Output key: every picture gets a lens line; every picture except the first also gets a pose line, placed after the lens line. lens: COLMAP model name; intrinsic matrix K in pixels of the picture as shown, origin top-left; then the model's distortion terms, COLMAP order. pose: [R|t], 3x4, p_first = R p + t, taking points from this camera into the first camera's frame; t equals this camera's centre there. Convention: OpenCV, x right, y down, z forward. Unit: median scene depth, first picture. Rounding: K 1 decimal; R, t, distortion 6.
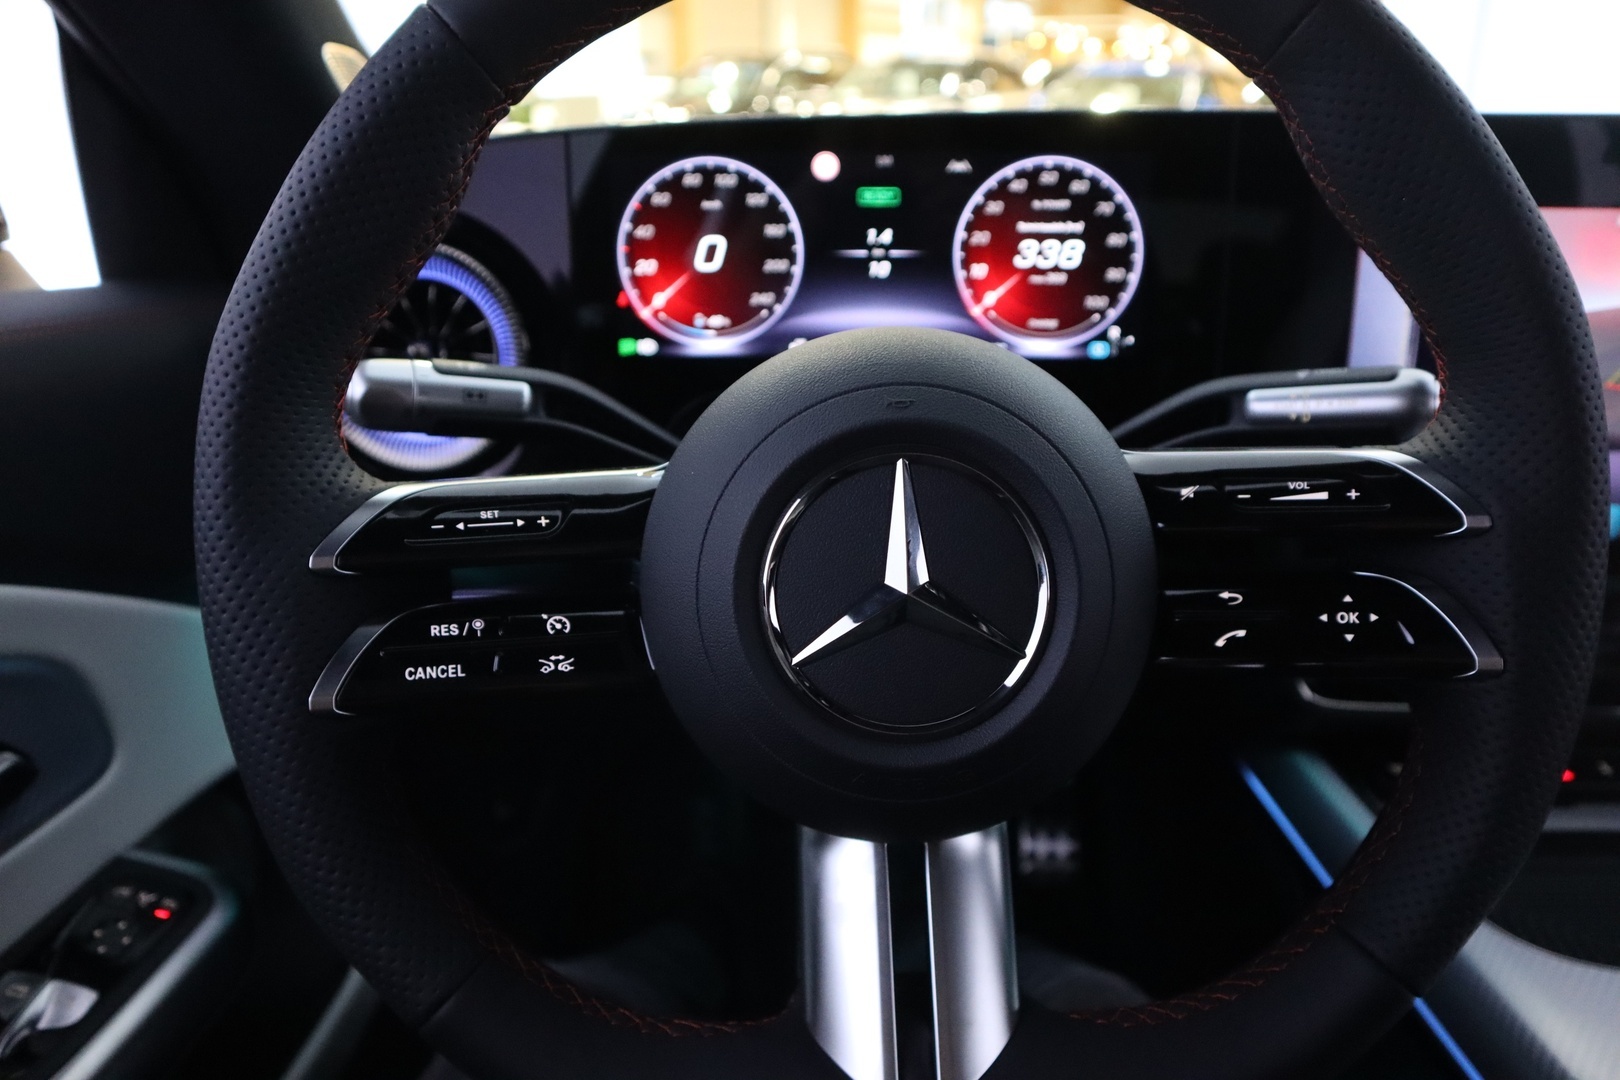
lens RADIAL K [[1140.5, 0, 810.0], [0, 1140.5, 540.0], [0, 0, 1]] dist [-0.099970, 0.054449]
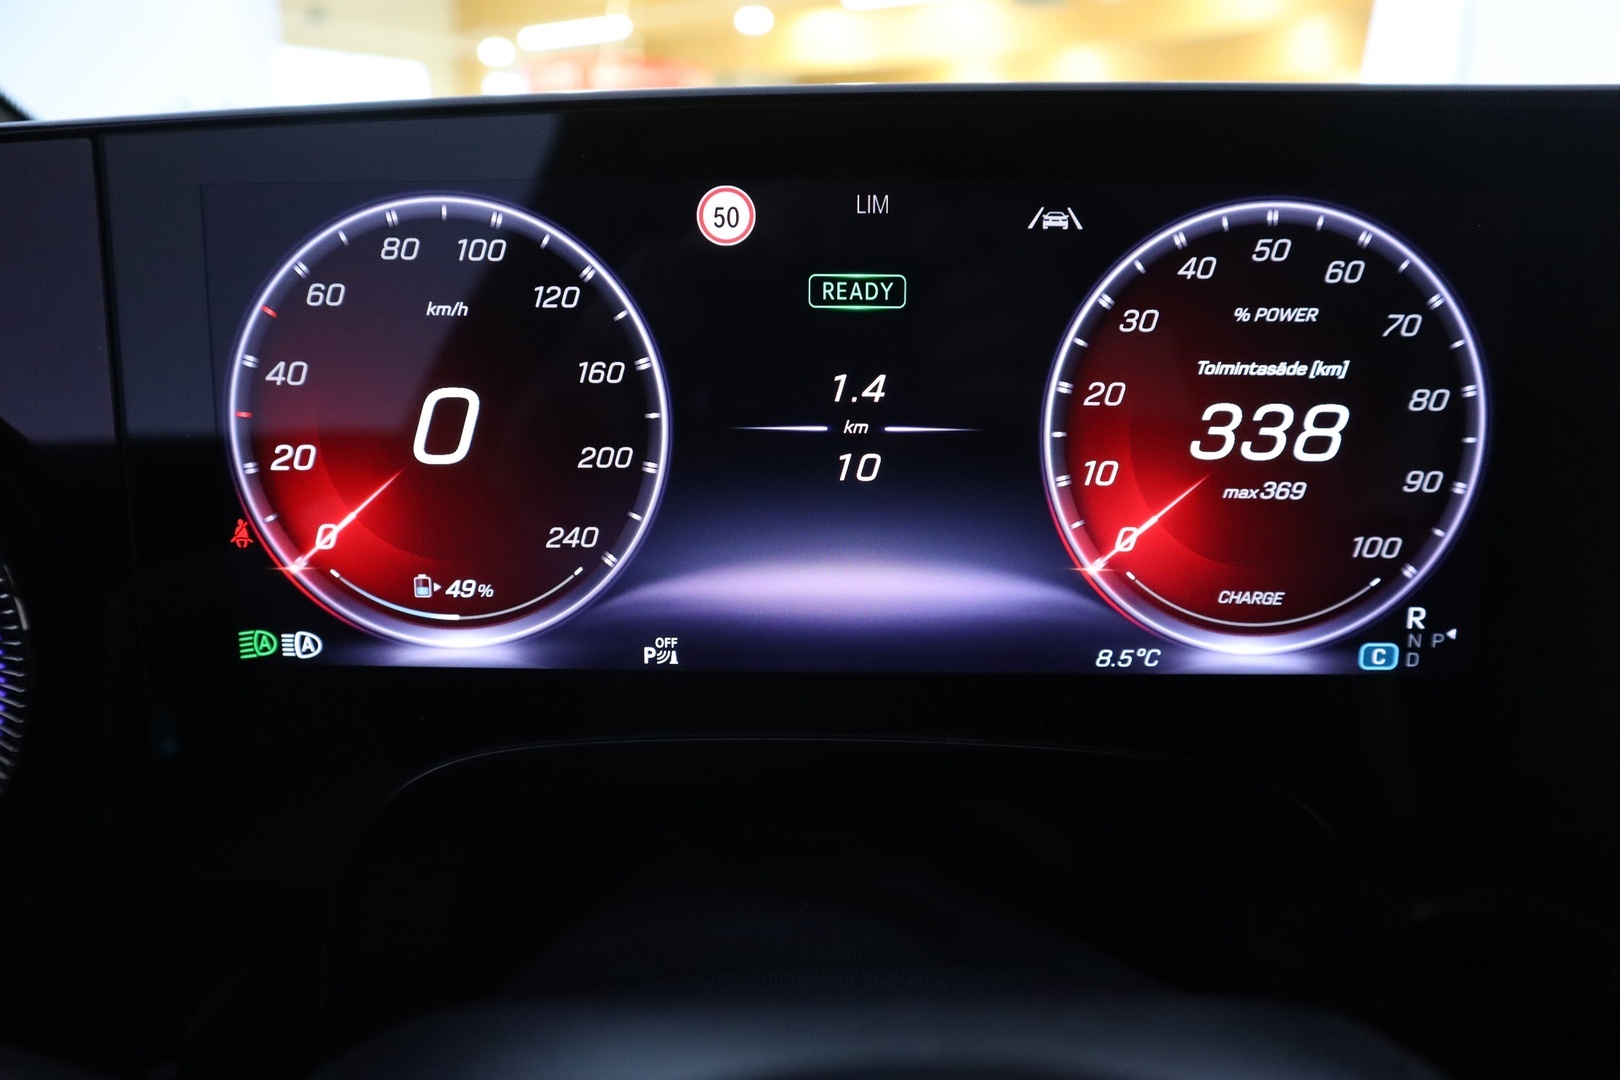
lens RADIAL K [[1140.5, 0, 810.0], [0, 1140.5, 540.0], [0, 0, 1]] dist [-0.099970, 0.054449]
pose [[0.999782, 0.006326, 0.019895, 0.036499], [-0.002930, 0.986078, -0.166257, -0.149421], [-0.020670, 0.166162, 0.985882, 0.618721]]
